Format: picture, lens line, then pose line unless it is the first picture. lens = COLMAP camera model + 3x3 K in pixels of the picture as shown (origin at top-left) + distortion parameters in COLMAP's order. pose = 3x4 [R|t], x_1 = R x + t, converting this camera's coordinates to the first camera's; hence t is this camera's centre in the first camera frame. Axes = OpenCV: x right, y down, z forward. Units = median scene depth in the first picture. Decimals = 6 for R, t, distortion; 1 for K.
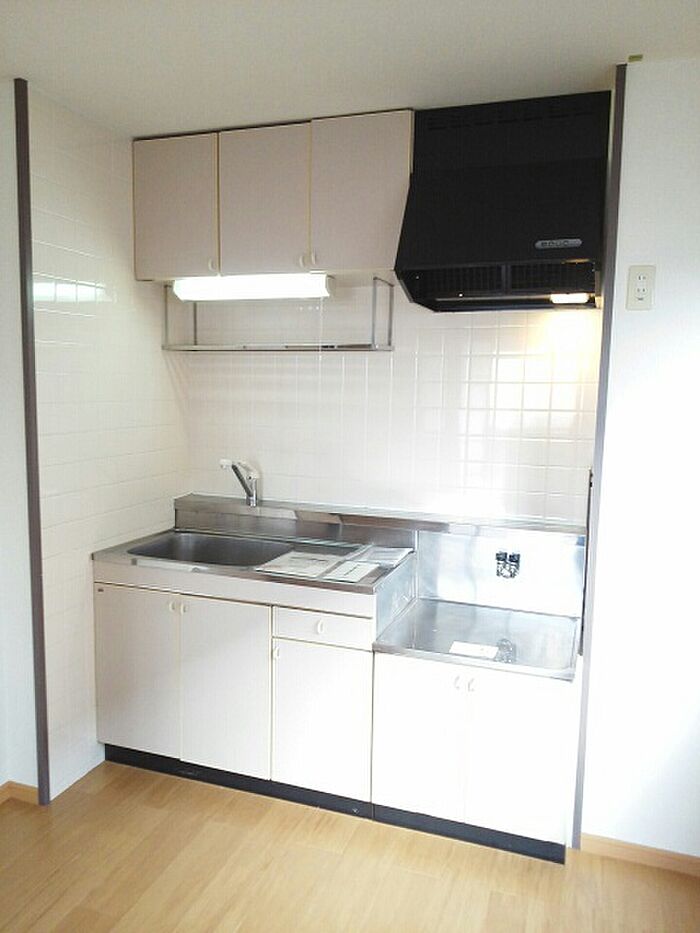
lens RADIAL K [[737.7, 0, 350.0], [0, 737.7, 466.5], [0, 0, 1]] dist [0.085086, -0.161467]
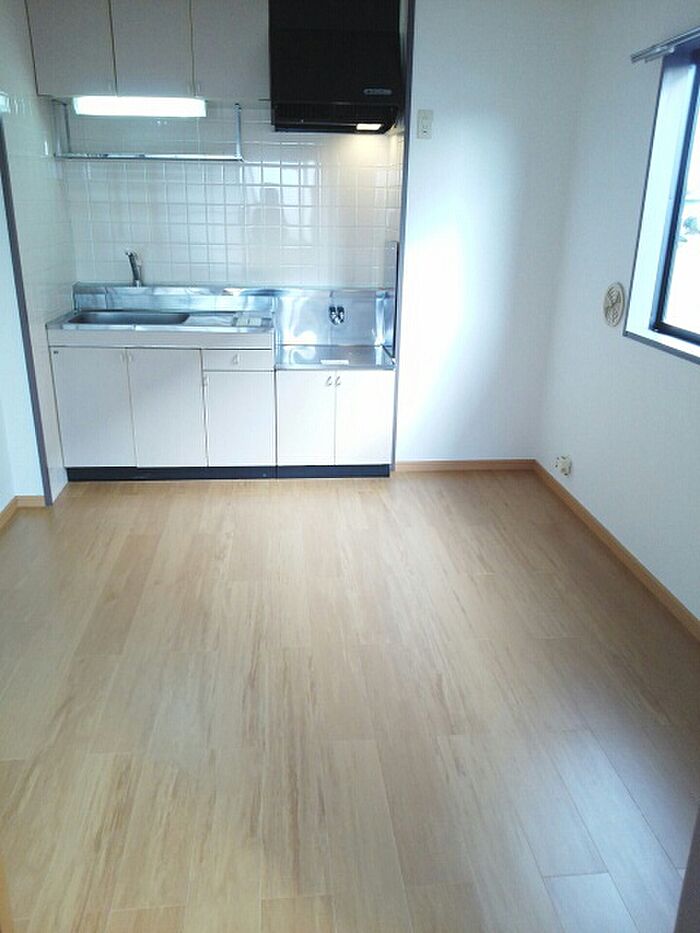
lens RADIAL K [[737.7, 0, 350.0], [0, 737.7, 466.5], [0, 0, 1]] dist [0.085086, -0.161467]
pose [[0.899744, -0.148811, 0.410263, -0.448411], [0.047843, 0.968036, 0.246205, 0.063451], [-0.433787, -0.201893, 0.878105, -0.432089]]
